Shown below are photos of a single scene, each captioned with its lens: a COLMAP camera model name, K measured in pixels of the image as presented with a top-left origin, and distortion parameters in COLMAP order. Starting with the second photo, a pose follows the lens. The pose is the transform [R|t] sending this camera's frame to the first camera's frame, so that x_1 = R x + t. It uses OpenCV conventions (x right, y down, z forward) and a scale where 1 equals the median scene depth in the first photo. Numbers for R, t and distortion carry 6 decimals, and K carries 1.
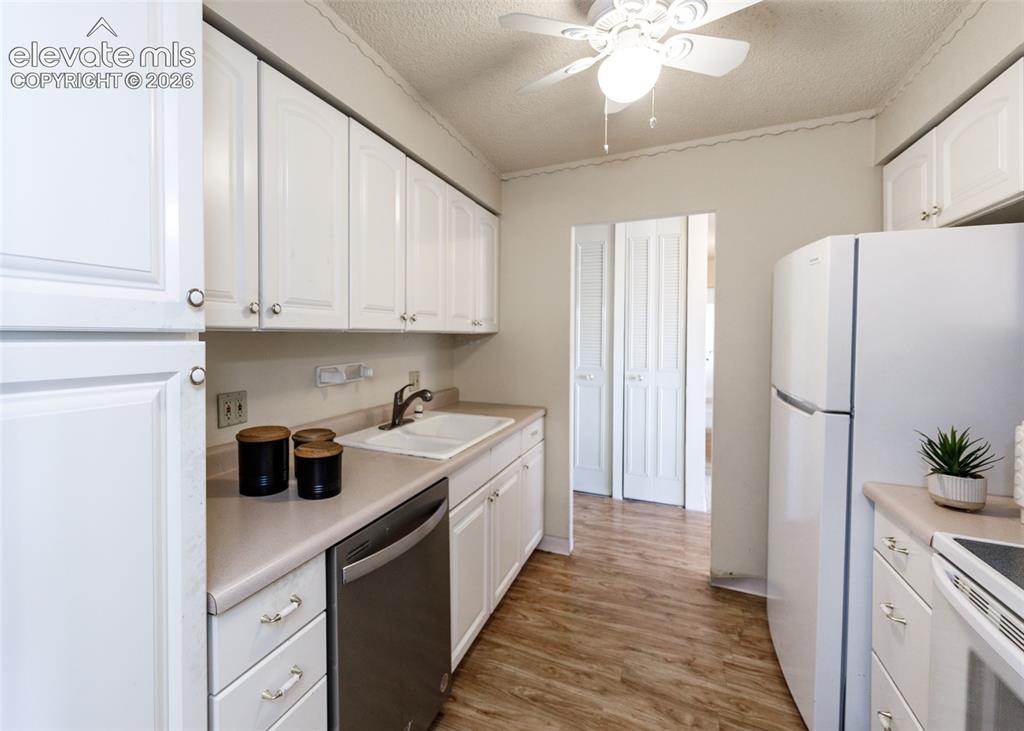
lens RADIAL K [[439.0, 0, 466.1], [0, 439.0, 341.3], [0, 0, 1]] dist [0.011183, -0.001713]
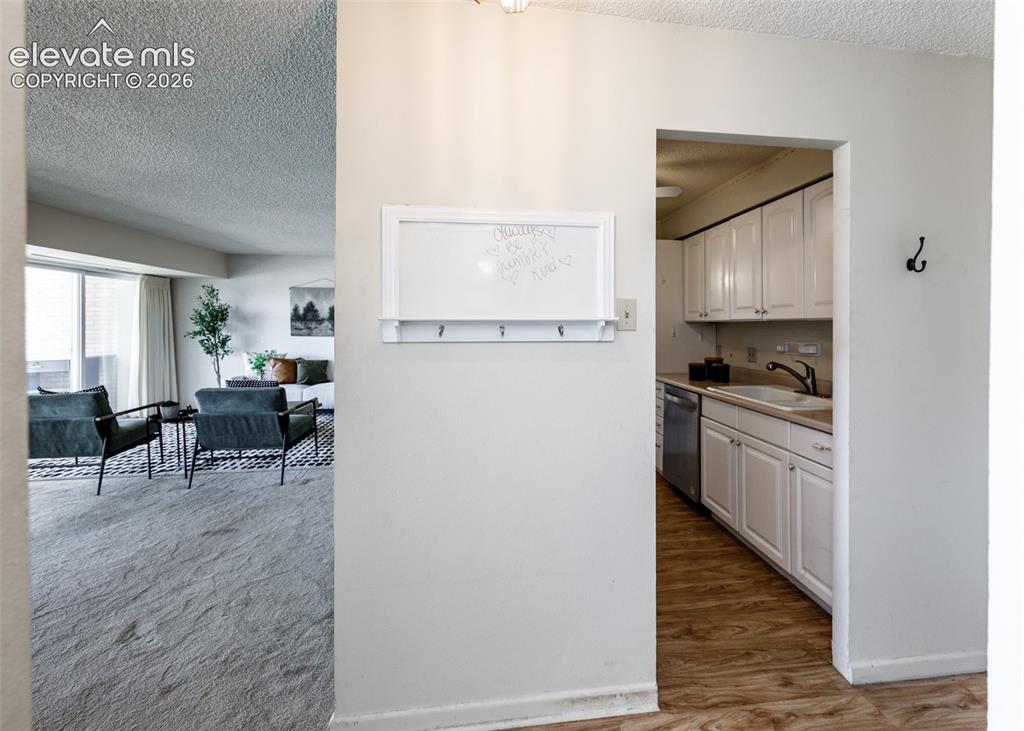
lens RADIAL K [[448.7, 0, 543.1], [0, 448.7, 329.3], [0, 0, 1]] dist [0.004746, -0.002015]
pose [[-0.826726, 0.005544, -0.562578, 1.300721], [-0.011151, 0.999594, 0.026237, -0.023677], [0.562495, 0.027964, -0.826328, 1.768678]]
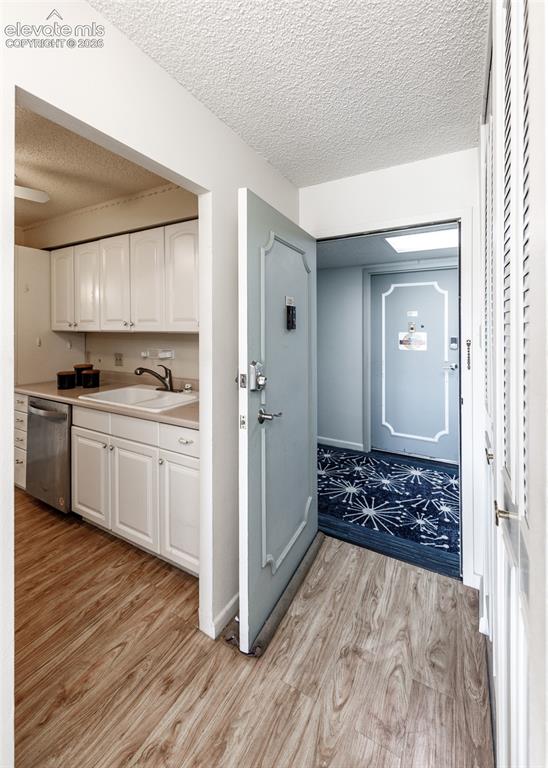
lens RADIAL K [[329.3, 0, 273.7], [0, 329.3, 325.8], [0, 0, 1]] dist [0.011183, -0.001713]
pose [[-0.069307, 0.001770, -0.997594, 1.091691], [-0.020398, 0.999787, 0.003191, -0.060718], [0.997387, 0.020570, -0.069256, 1.585302]]
